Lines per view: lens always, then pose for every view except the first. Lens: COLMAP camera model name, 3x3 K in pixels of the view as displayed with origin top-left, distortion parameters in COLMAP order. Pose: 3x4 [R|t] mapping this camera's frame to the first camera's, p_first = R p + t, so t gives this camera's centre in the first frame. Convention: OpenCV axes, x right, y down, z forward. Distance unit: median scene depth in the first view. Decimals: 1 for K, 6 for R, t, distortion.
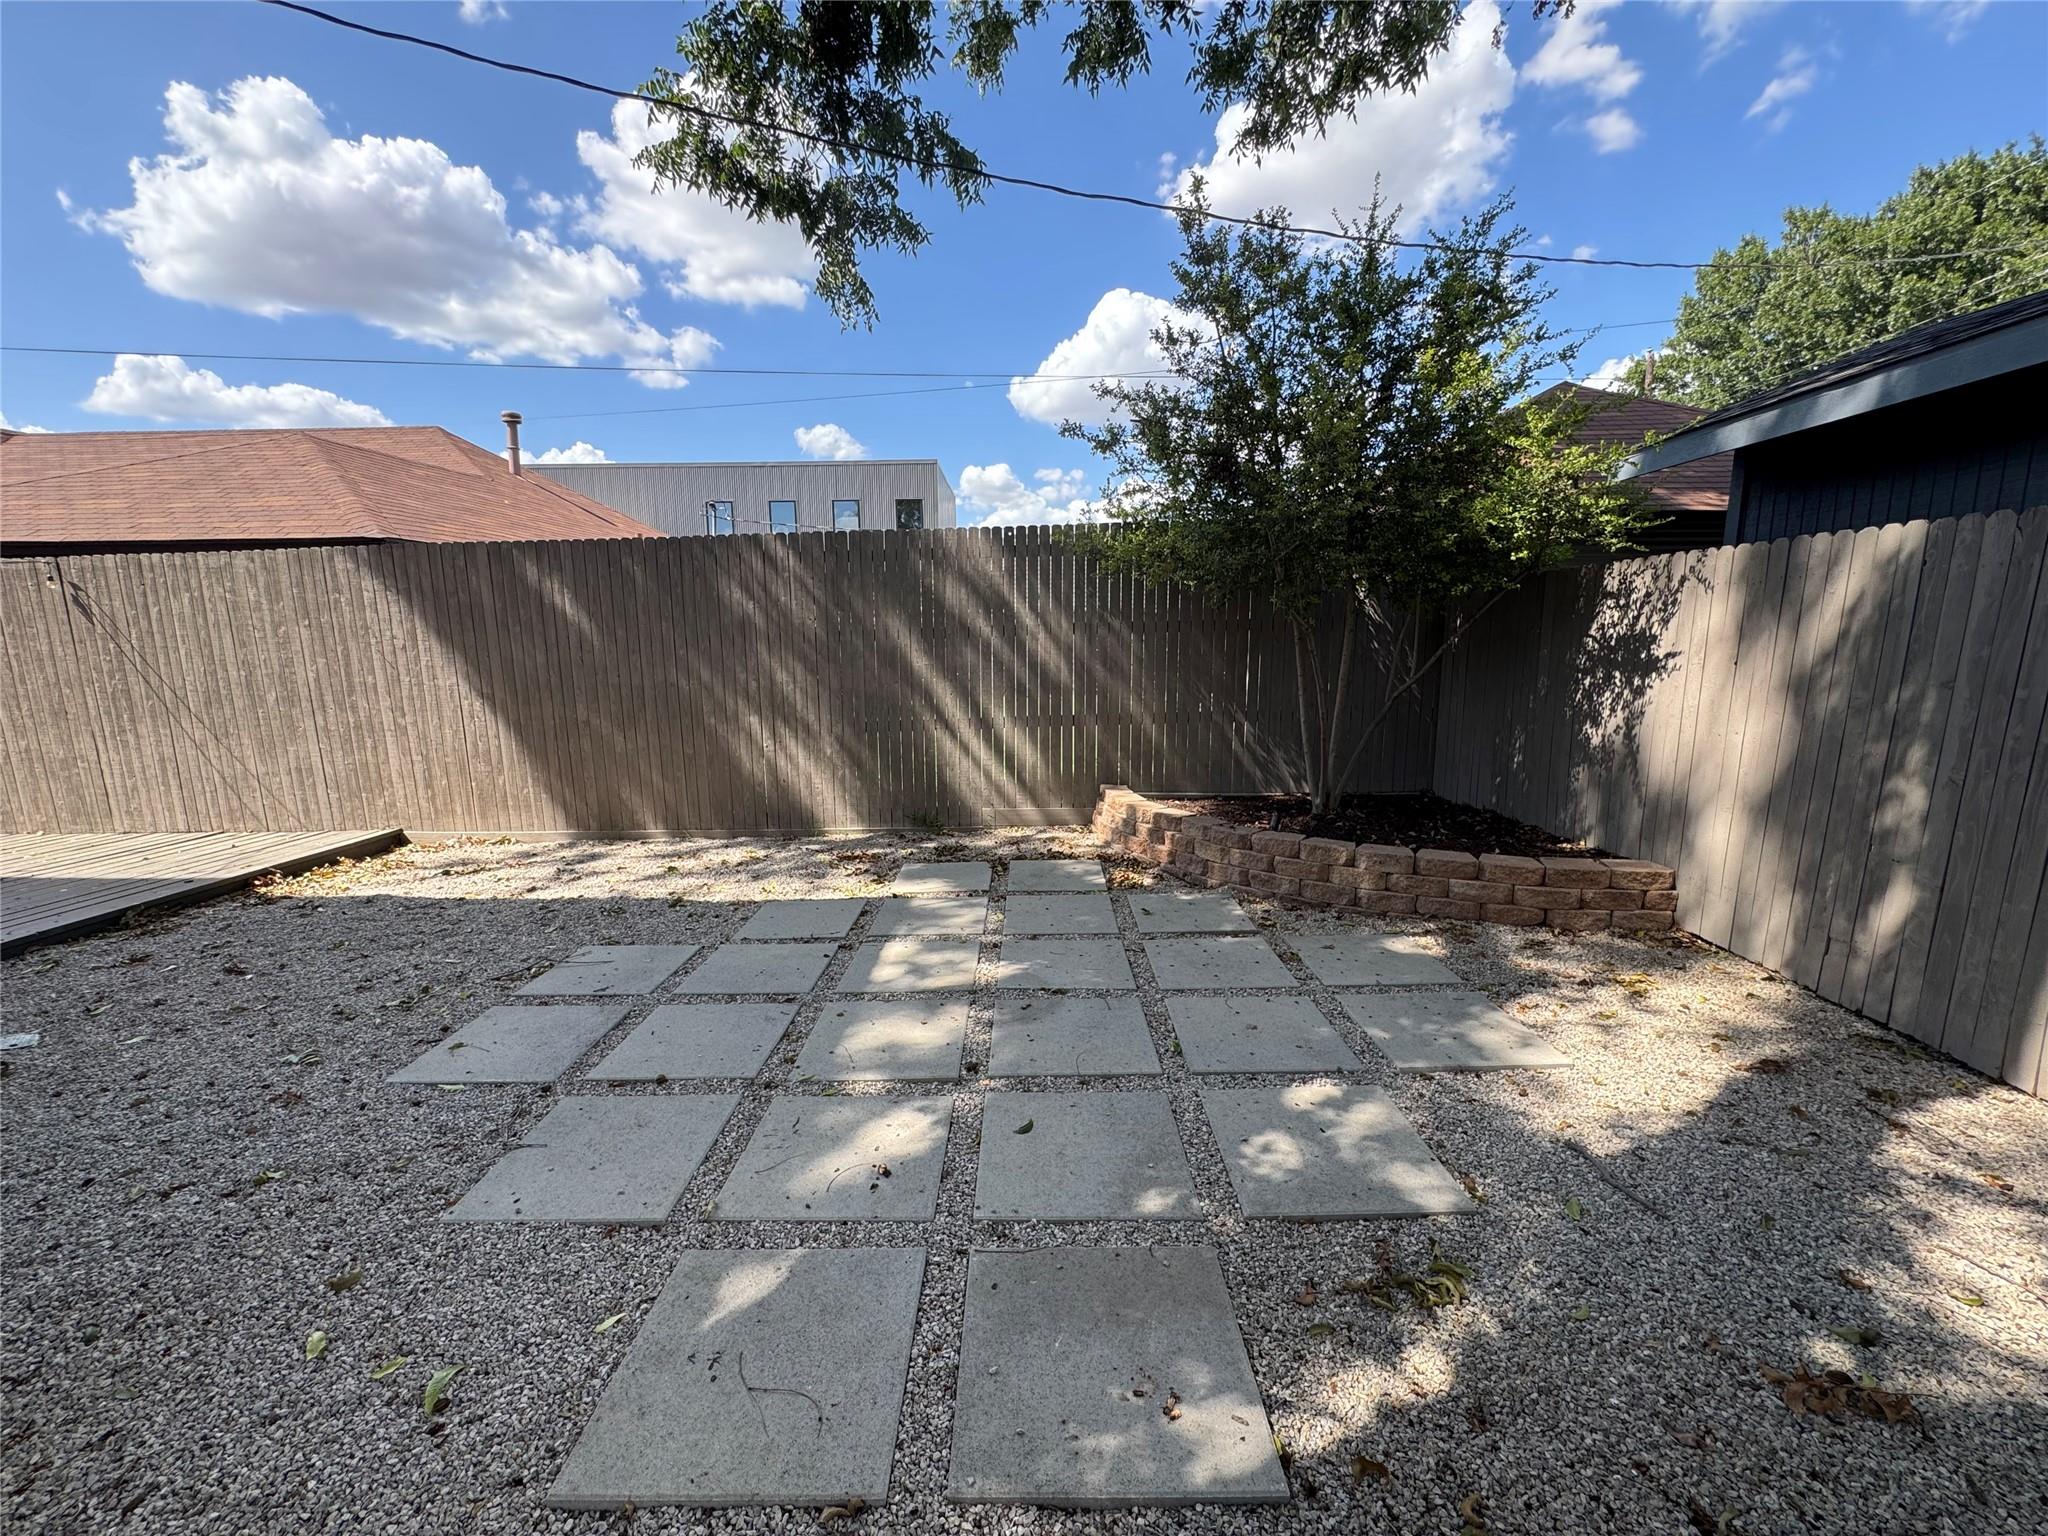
lens RADIAL K [[813.9, 0, 990.2], [0, 813.9, 769.3], [0, 0, 1]] dist [-0.000014, -0.000092]
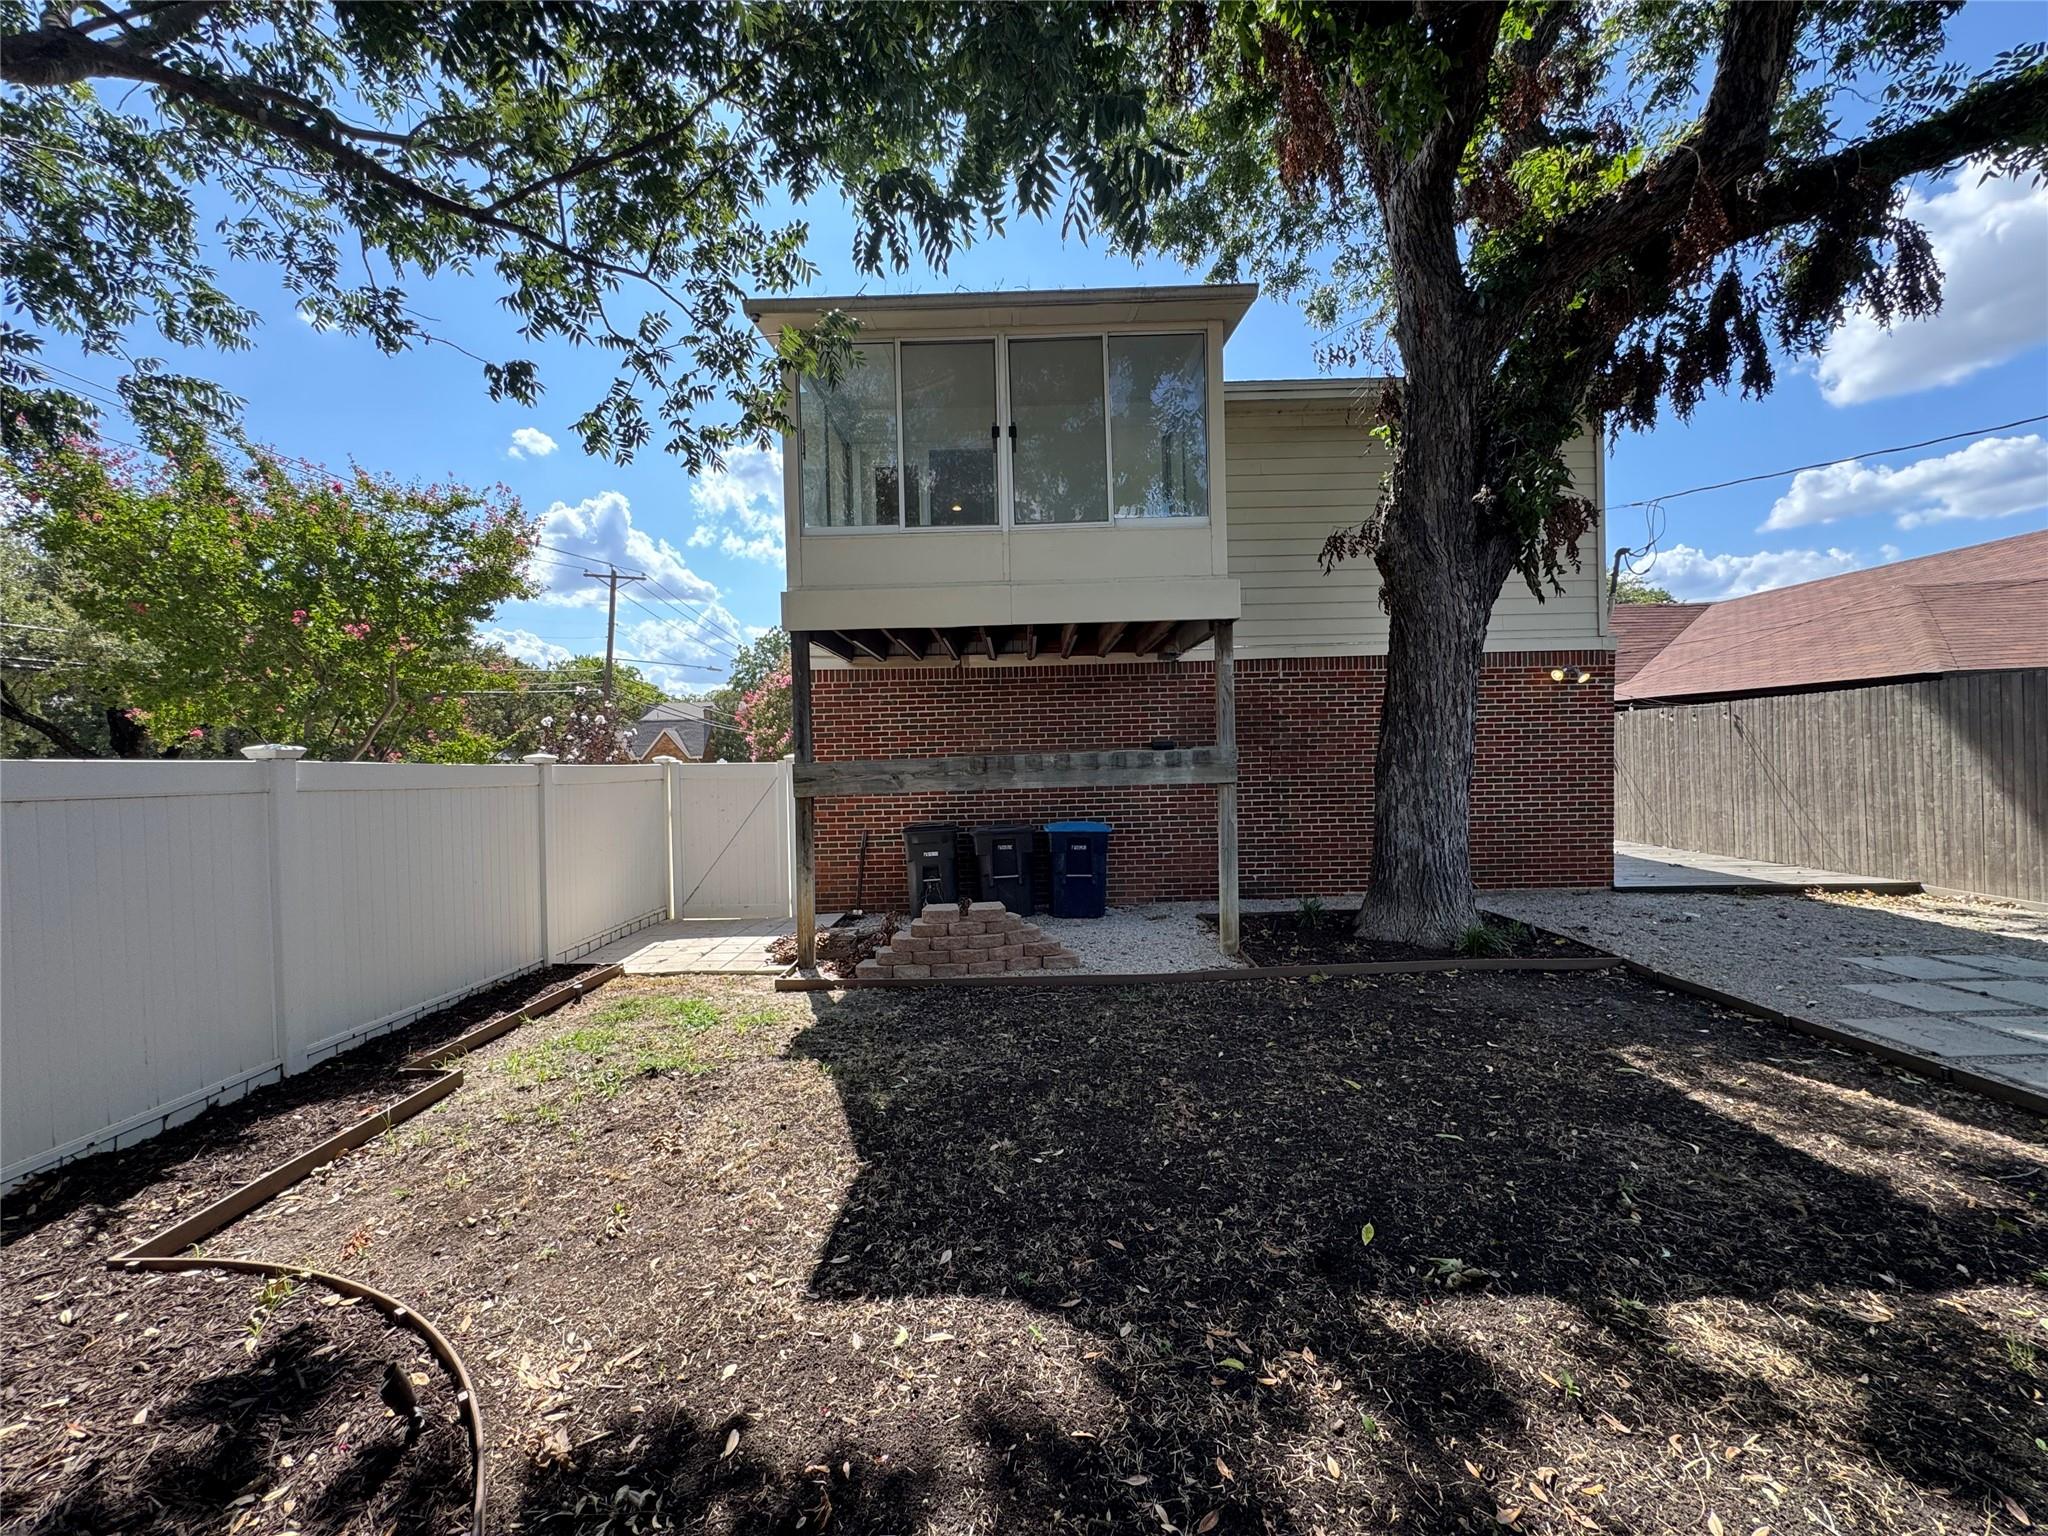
lens RADIAL K [[836.0, 0, 1024.0], [0, 836.0, 768.0], [0, 0, 1]] dist [-0.000628, -0.000448]
pose [[0.037002, 0.025644, -0.998986, 0.641535], [-0.133763, 0.990802, 0.020480, 0.056966], [0.990322, 0.132870, 0.040092, -0.597978]]
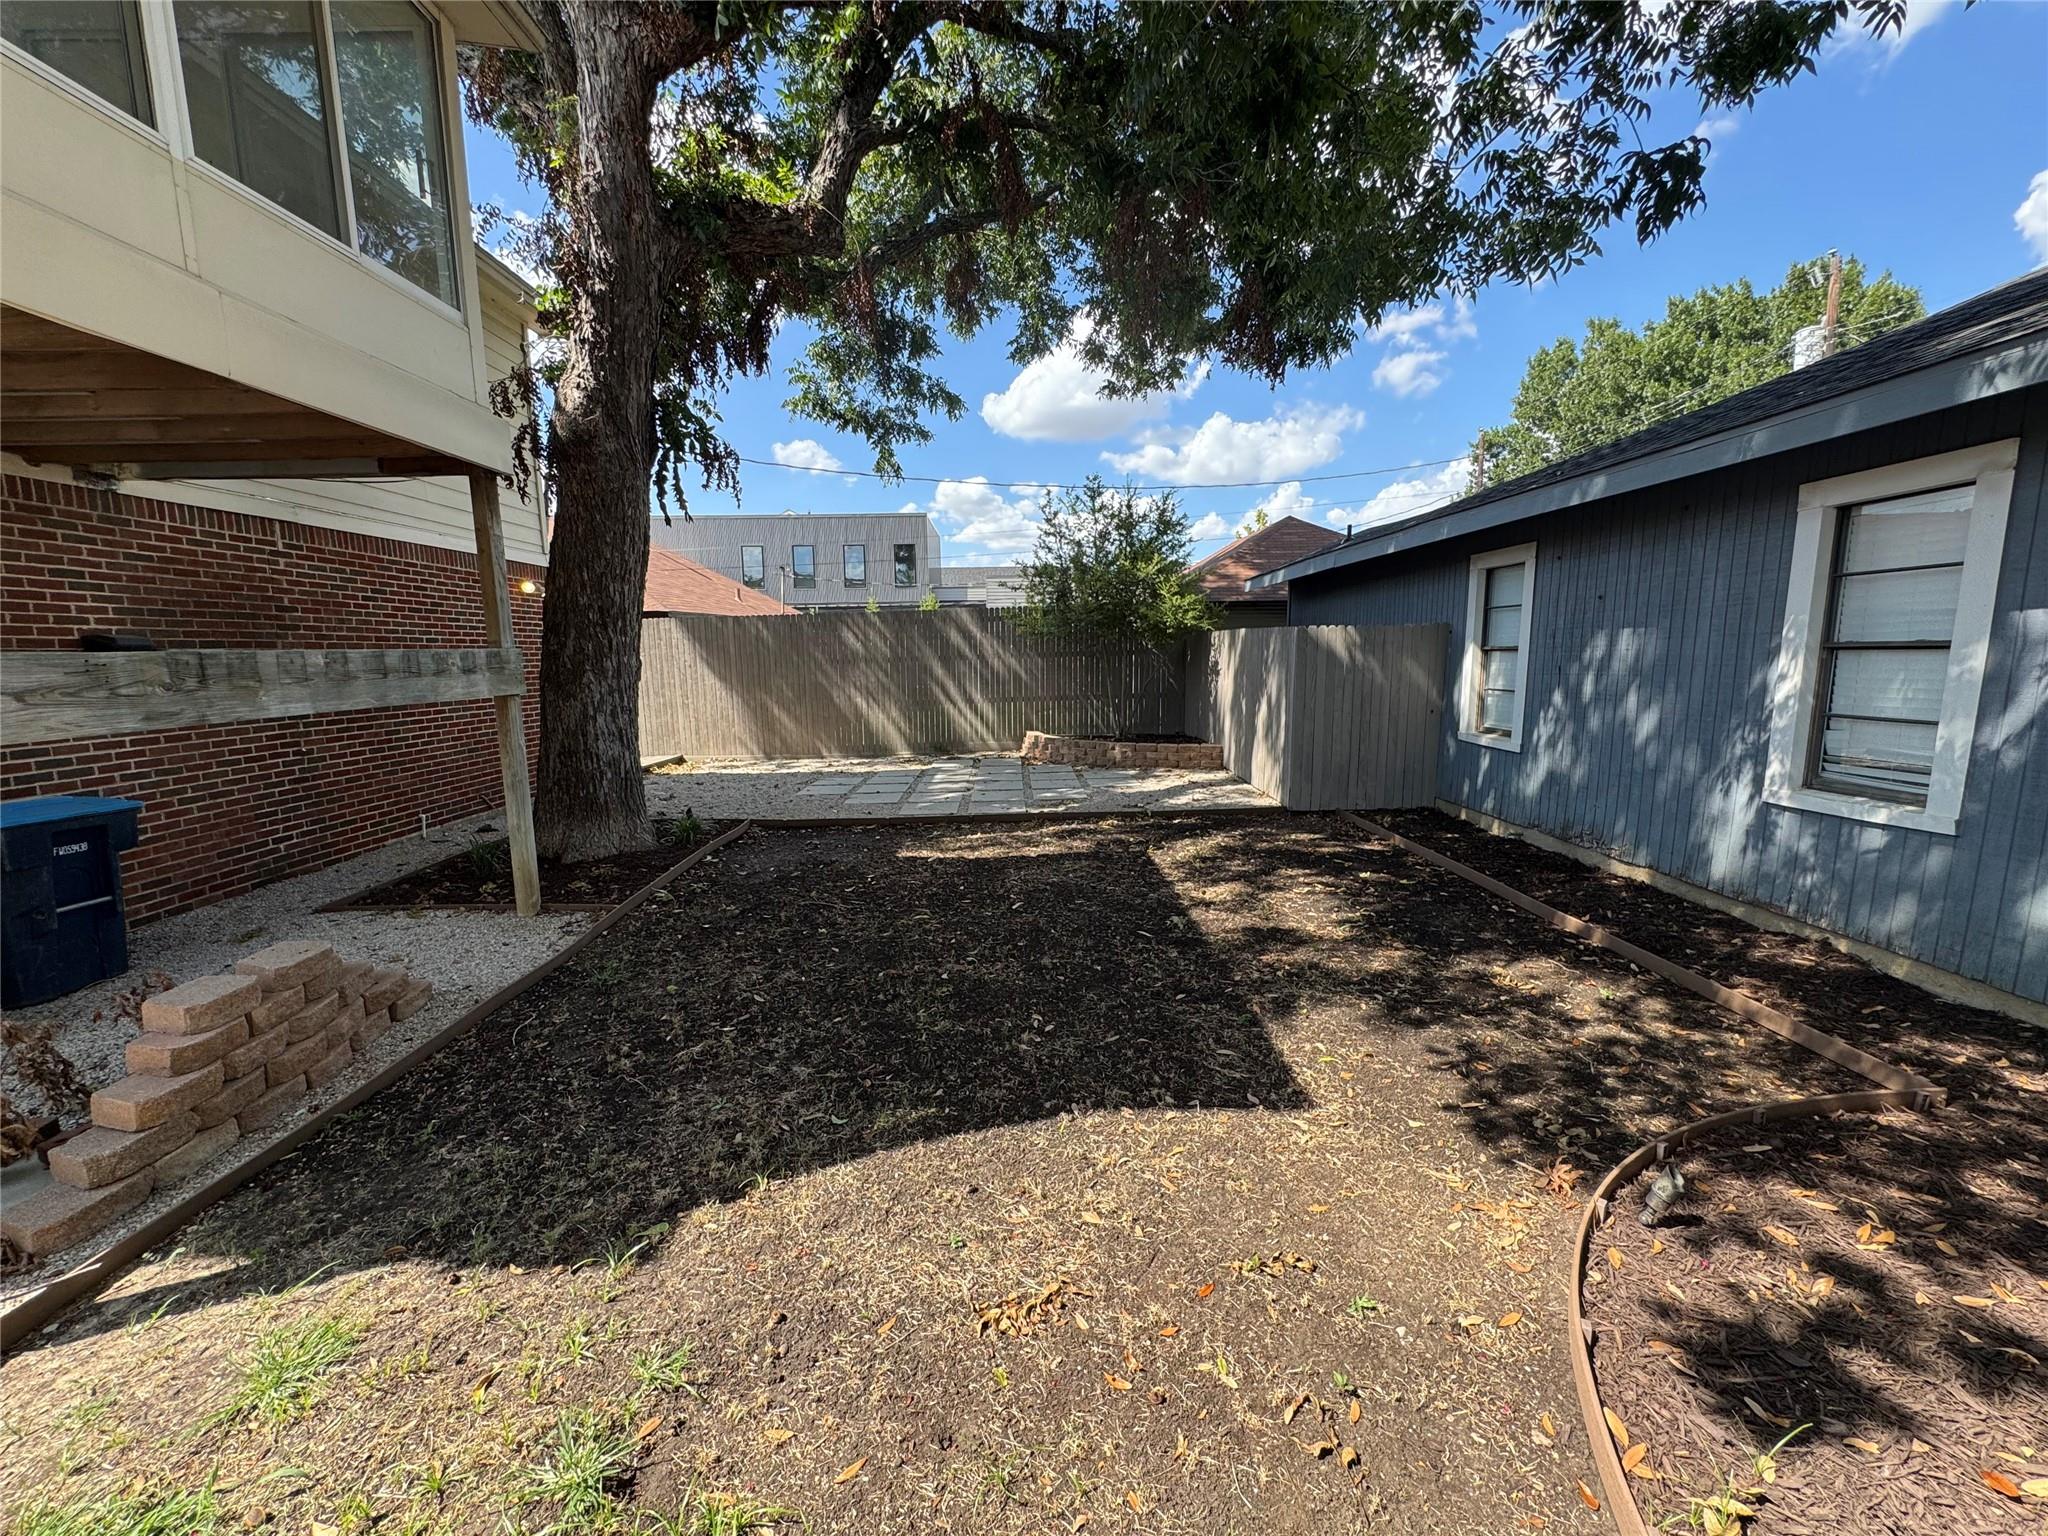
lens RADIAL K [[831.4, 0, 1024.0], [0, 831.4, 768.0], [0, 0, 1]] dist [-0.000284, -0.000098]
pose [[0.997774, -0.011121, 0.065760, -0.009422], [0.012360, 0.999753, -0.018458, 0.160709], [-0.065538, 0.019229, 0.997665, -1.161556]]
